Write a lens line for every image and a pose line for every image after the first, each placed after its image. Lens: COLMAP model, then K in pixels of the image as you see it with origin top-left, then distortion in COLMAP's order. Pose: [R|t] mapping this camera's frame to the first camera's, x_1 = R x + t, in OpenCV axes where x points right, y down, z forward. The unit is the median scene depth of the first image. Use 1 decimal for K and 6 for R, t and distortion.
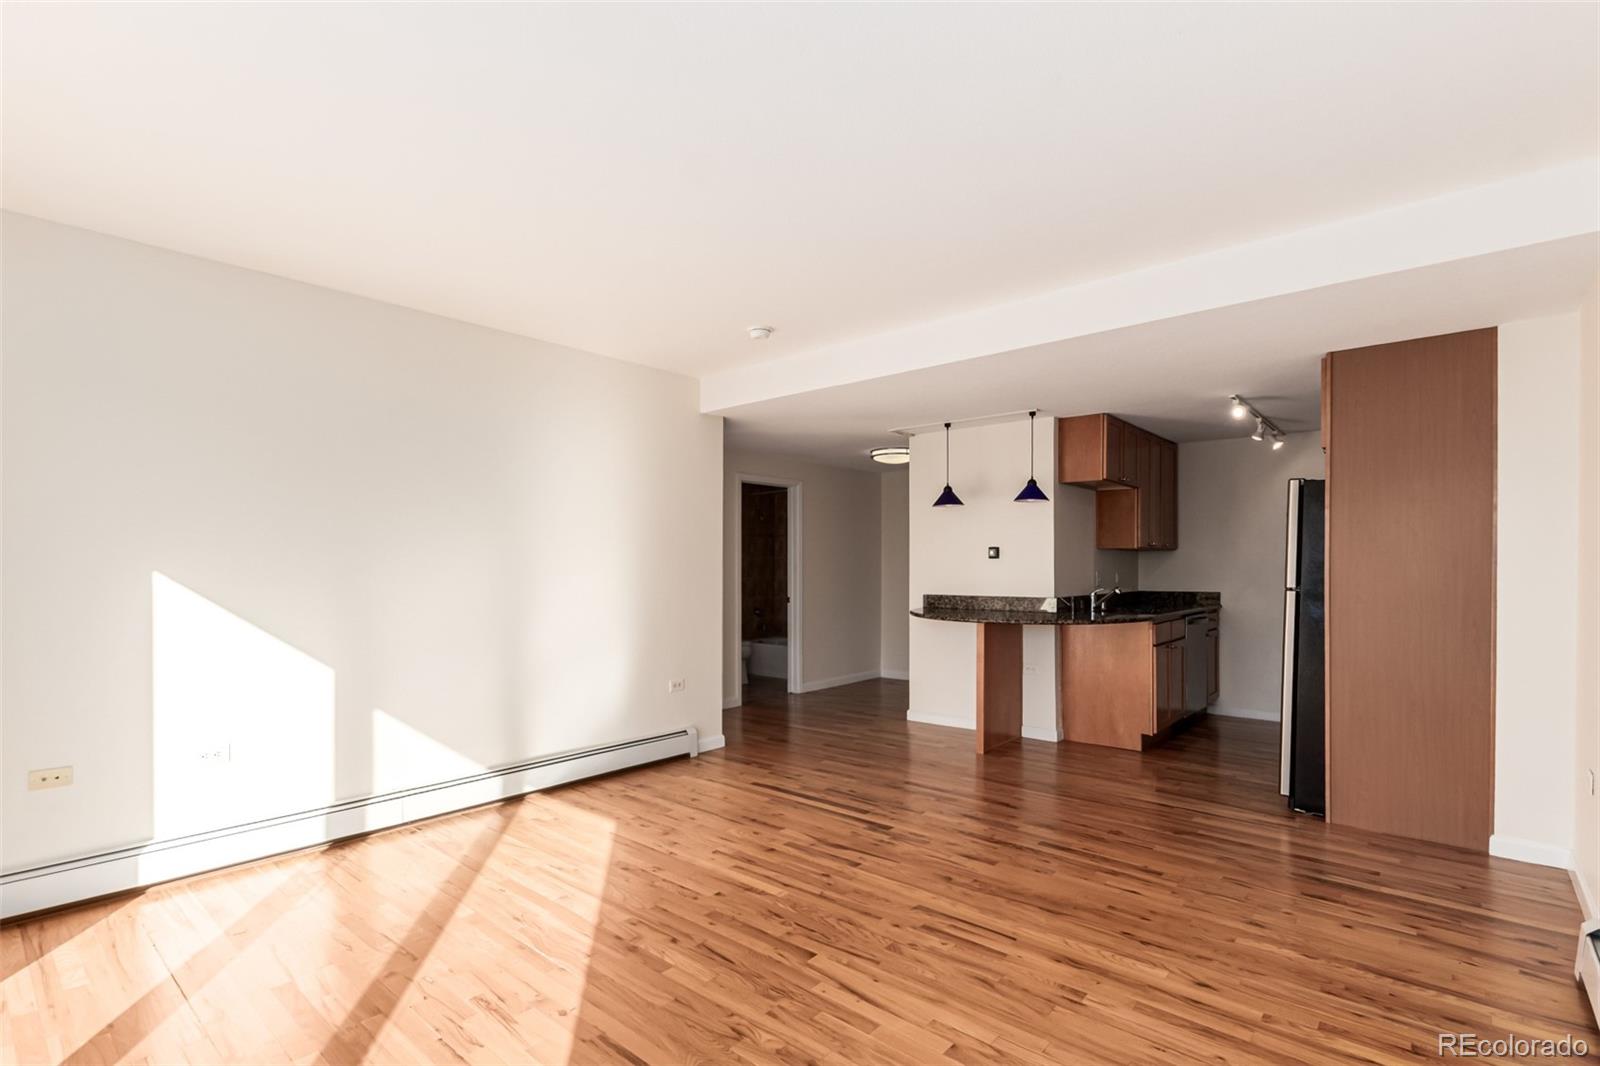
lens RADIAL K [[748.9, 0, 800.6], [0, 748.9, 578.1], [0, 0, 1]] dist [0.001016, 0.000220]
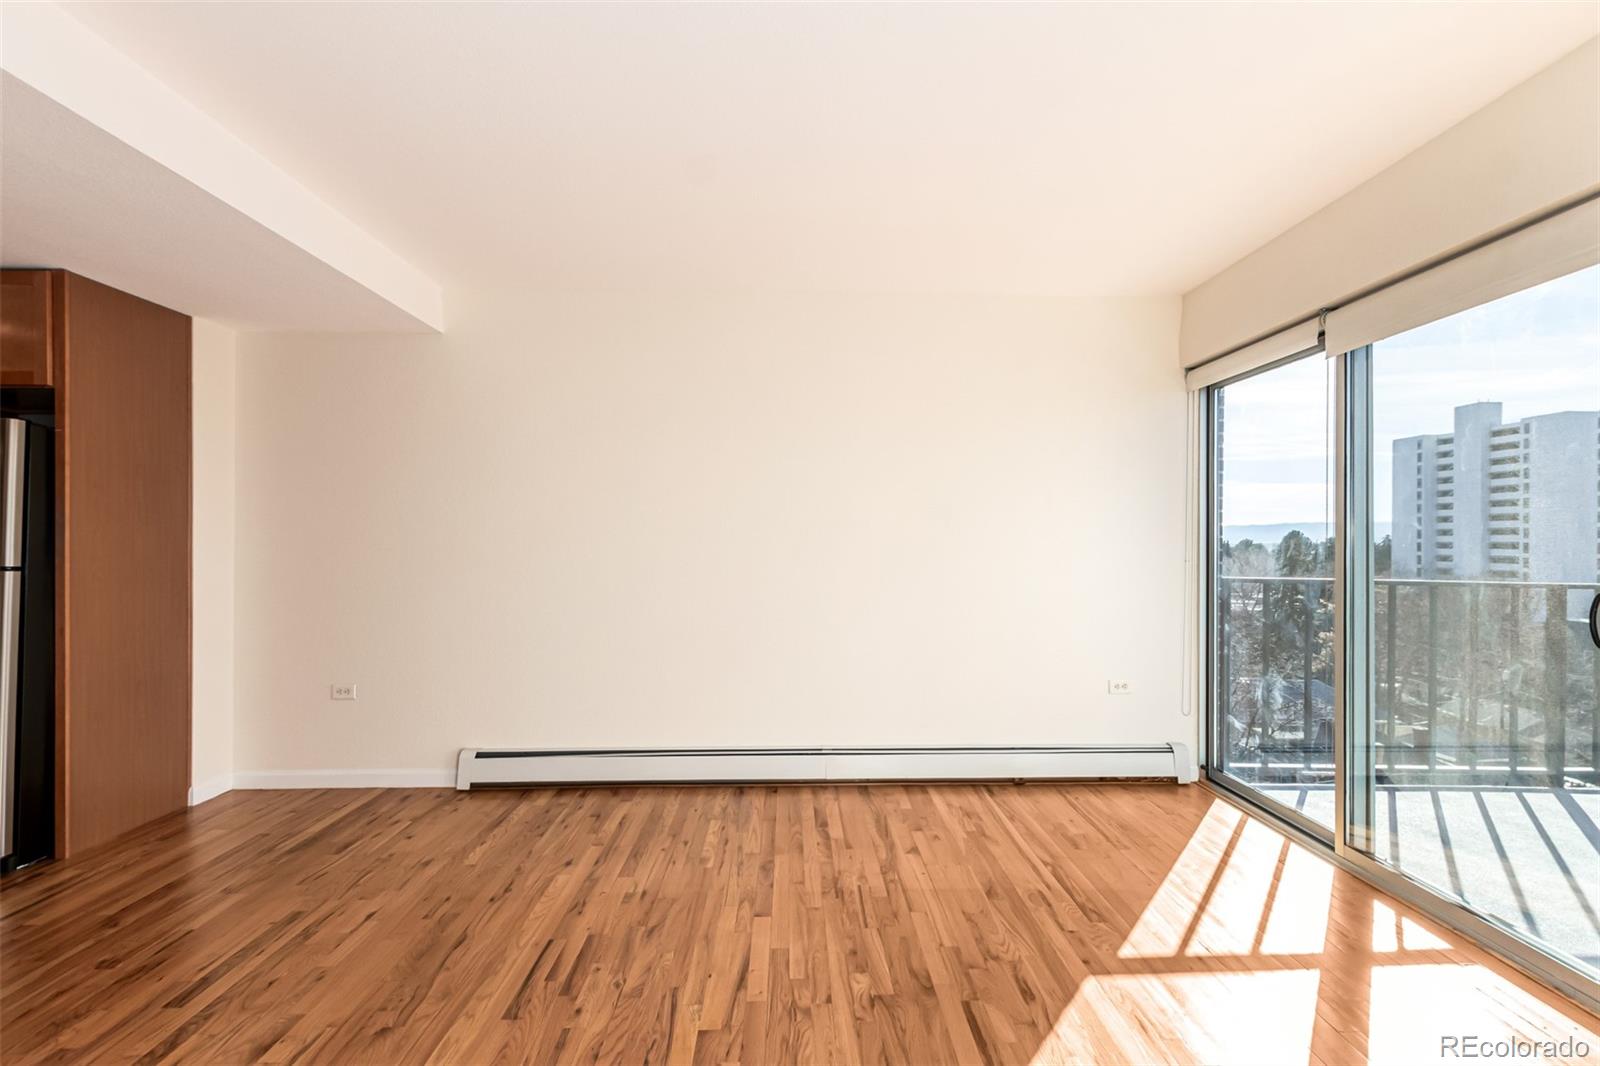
lens RADIAL K [[742.2, 0, 810.2], [0, 742.2, 538.8], [0, 0, 1]] dist [0.003376, -0.000446]
pose [[-0.680219, 0.002122, 0.733006, -0.416728], [0.009562, 0.999936, 0.005978, -0.011745], [-0.732947, 0.011075, -0.680196, 0.951125]]
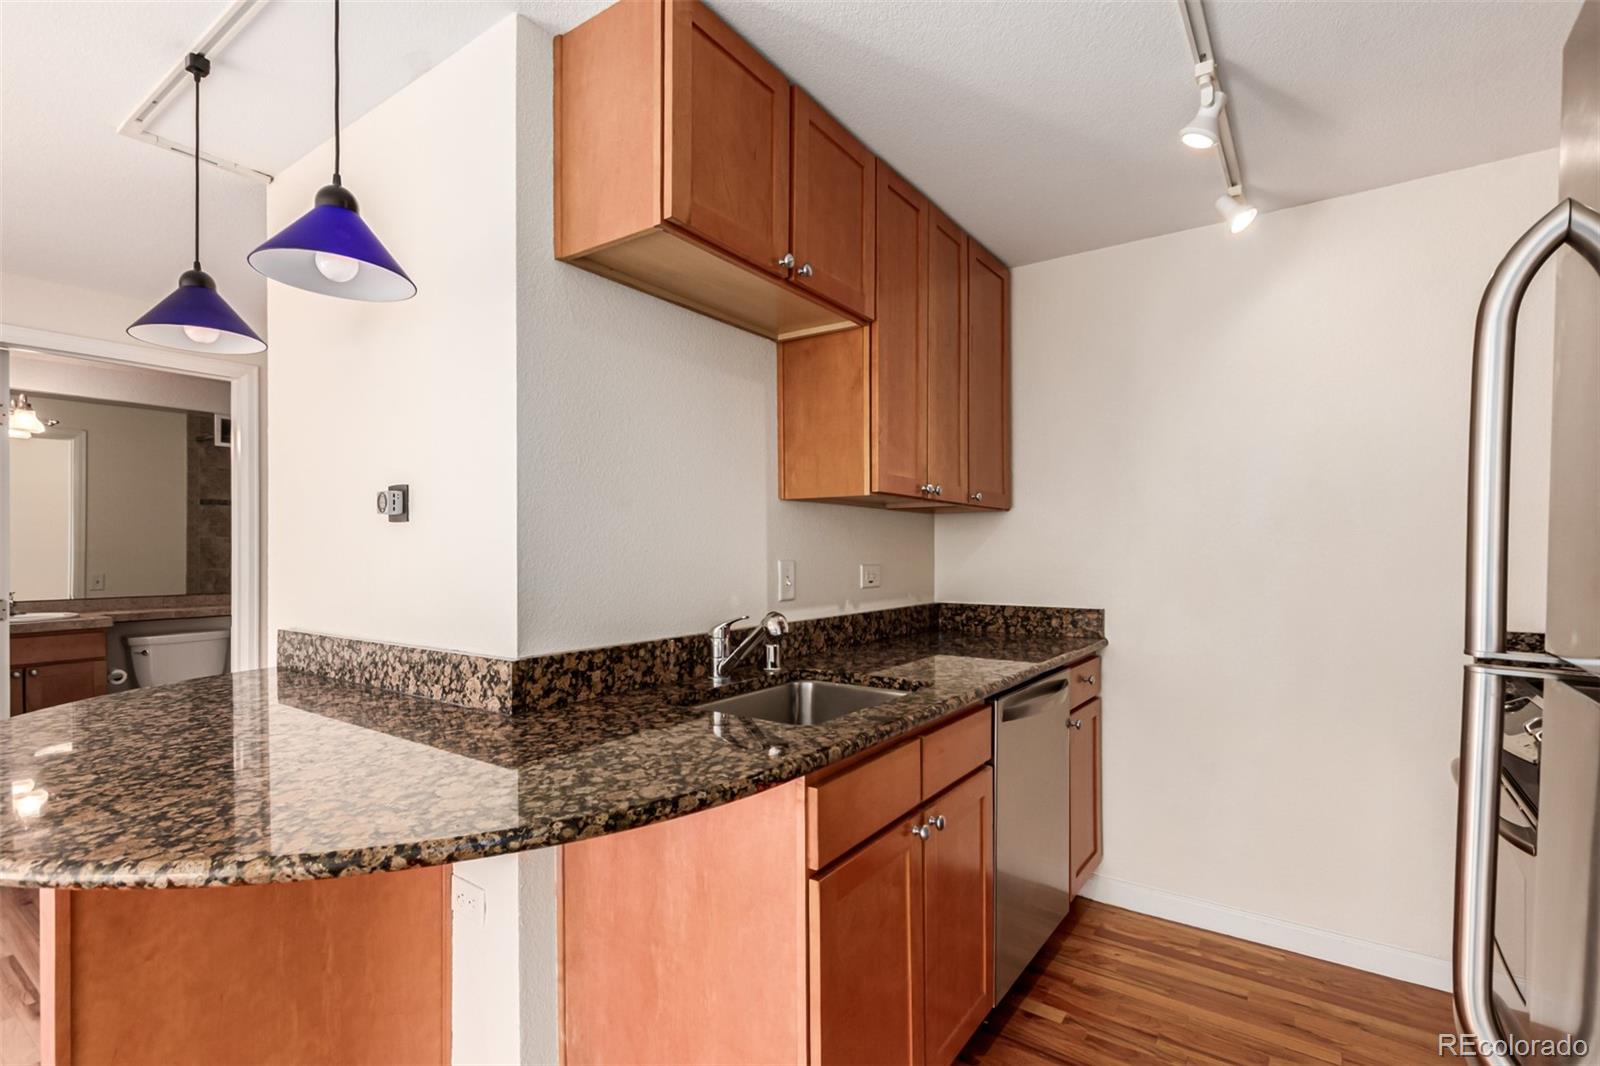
lens RADIAL K [[745.2, 0, 804.9], [0, 745.2, 550.1], [0, 0, 1]] dist [0.003615, -0.000218]
pose [[0.994790, -0.001143, 0.101939, 0.593716], [0.002581, 0.999899, -0.013982, -0.014221], [-0.101912, 0.014172, 0.994692, 1.016895]]
